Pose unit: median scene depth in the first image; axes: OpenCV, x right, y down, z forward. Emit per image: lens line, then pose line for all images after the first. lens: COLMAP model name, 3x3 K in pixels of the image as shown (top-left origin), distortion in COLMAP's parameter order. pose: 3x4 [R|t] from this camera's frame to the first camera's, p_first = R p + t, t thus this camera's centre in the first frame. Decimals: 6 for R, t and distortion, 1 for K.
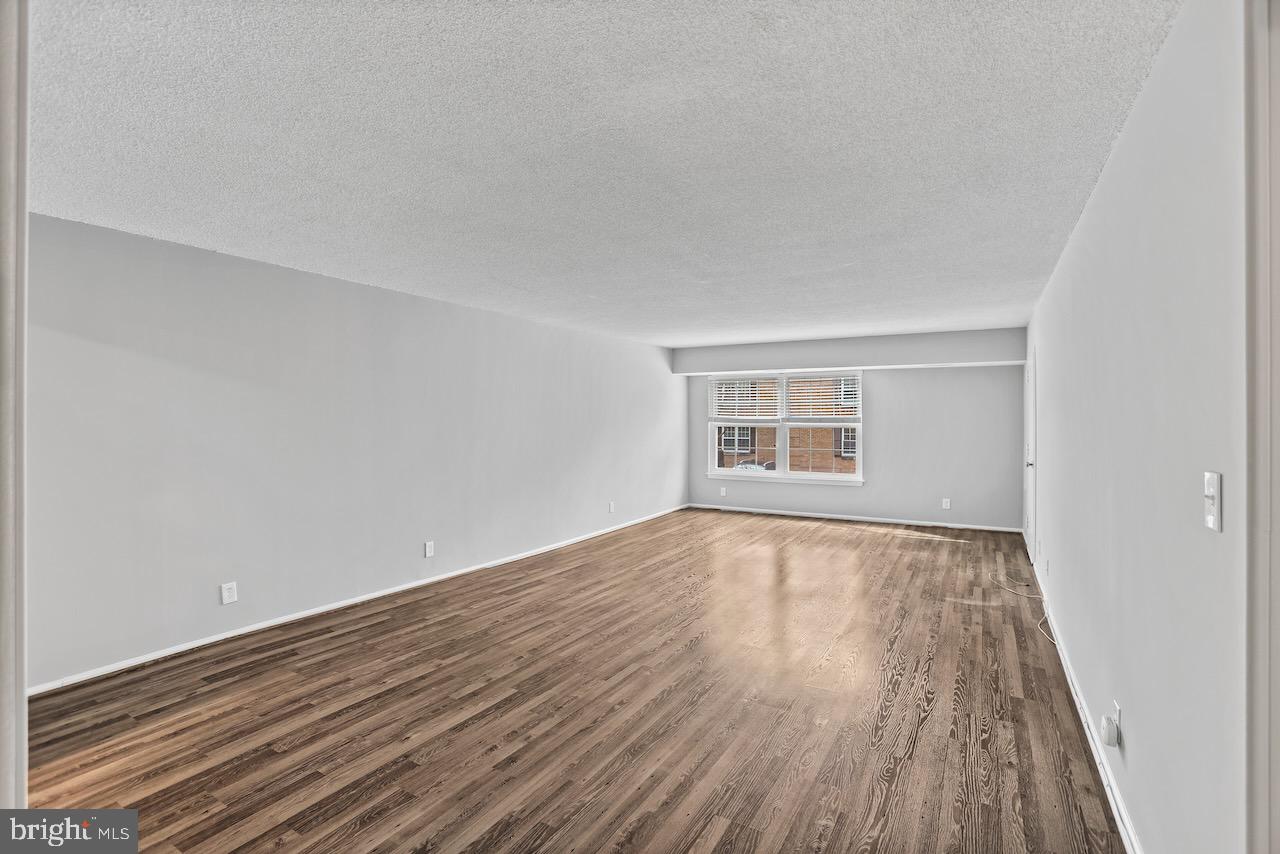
lens RADIAL K [[588.5, 0, 641.4], [0, 588.5, 419.5], [0, 0, 1]] dist [-0.060196, 0.019066]
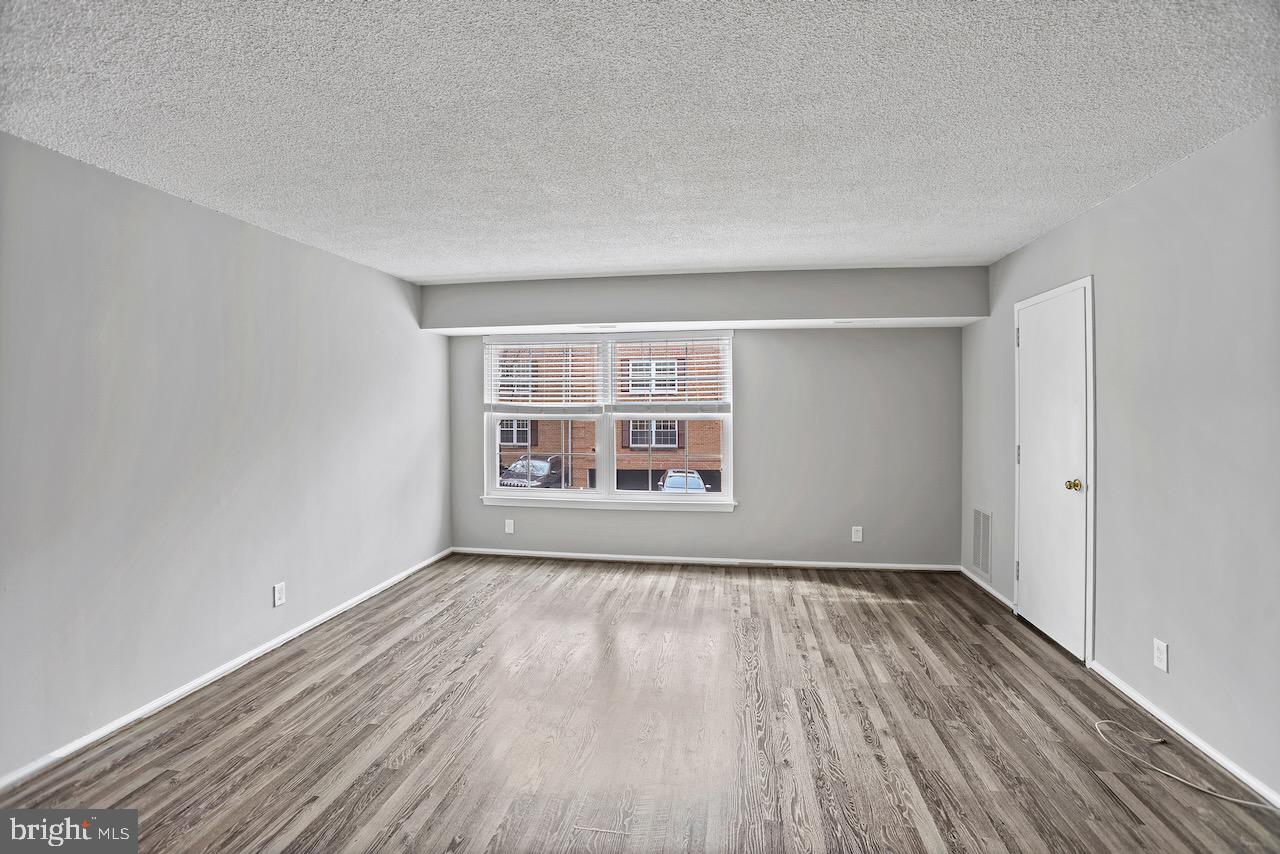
lens RADIAL K [[588.5, 0, 639.9], [0, 588.5, 408.0], [0, 0, 1]] dist [-0.060196, 0.019066]
pose [[0.927456, -0.001757, 0.373929, 0.073305], [0.003018, 0.999992, -0.002787, 0.003541], [-0.373921, 0.003713, 0.927453, 0.742045]]
